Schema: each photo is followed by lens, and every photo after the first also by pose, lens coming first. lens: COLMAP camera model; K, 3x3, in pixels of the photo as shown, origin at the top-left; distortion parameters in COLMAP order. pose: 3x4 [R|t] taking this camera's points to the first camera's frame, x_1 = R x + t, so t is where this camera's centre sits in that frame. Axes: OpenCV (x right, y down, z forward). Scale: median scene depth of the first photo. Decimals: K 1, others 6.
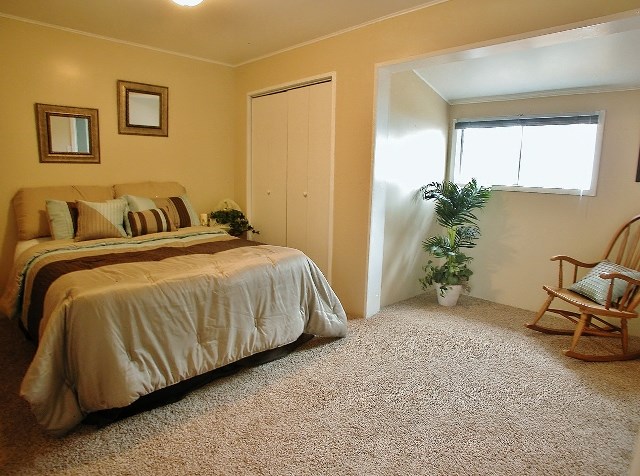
lens RADIAL K [[405.2, 0, 320.0], [0, 405.2, 238.0], [0, 0, 1]] dist [-0.036833, 0.000452]
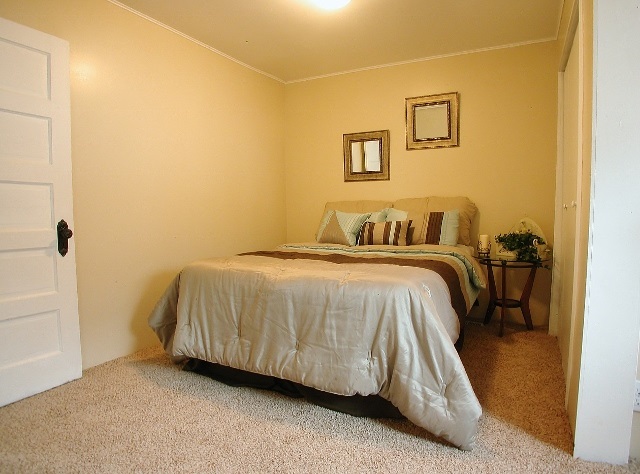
lens RADIAL K [[405.2, 0, 320.0], [0, 405.2, 237.0], [0, 0, 1]] dist [-0.036833, 0.000452]
pose [[0.291956, 0.050281, -0.955109, 0.495786], [-0.149636, 0.988721, 0.006310, -0.016378], [0.944654, 0.141077, 0.296187, 0.594856]]
